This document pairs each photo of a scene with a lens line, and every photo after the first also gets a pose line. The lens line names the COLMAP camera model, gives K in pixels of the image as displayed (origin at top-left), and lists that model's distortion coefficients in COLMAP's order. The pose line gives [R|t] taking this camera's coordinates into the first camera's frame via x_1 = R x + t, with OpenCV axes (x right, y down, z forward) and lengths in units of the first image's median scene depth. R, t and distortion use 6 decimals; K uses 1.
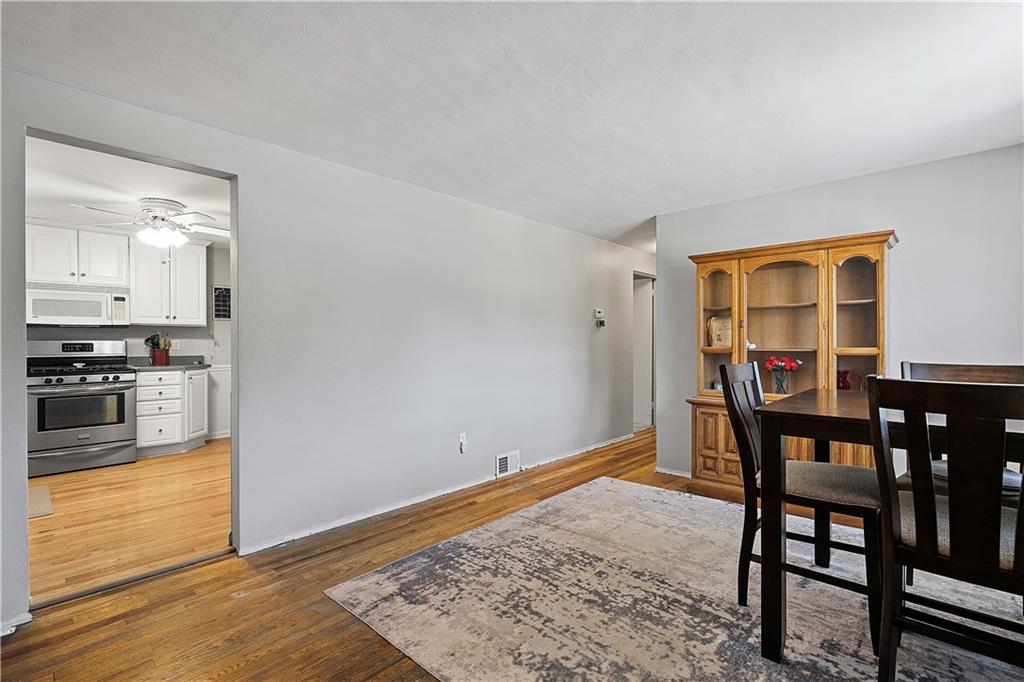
lens RADIAL K [[466.6, 0, 515.8], [0, 466.6, 343.8], [0, 0, 1]] dist [-0.005913, 0.001271]
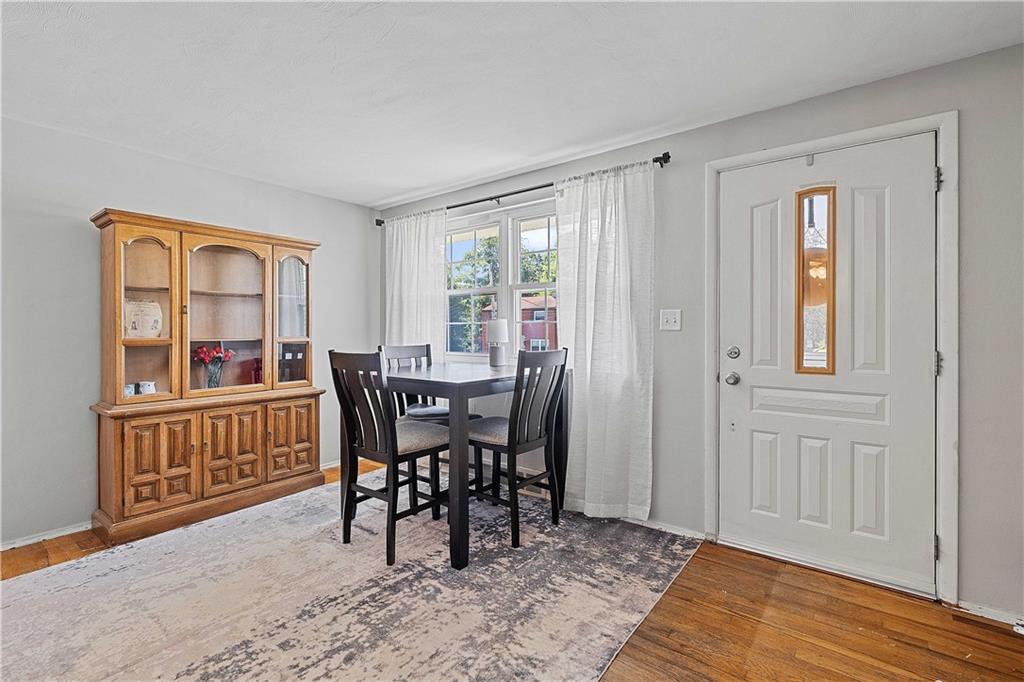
lens RADIAL K [[466.6, 0, 512.9], [0, 466.6, 333.2], [0, 0, 1]] dist [-0.005913, 0.001271]
pose [[-0.094056, -0.001772, 0.995565, -0.523104], [0.002169, 0.999996, 0.001984, -0.001185], [-0.995565, 0.002346, -0.094052, 0.636691]]
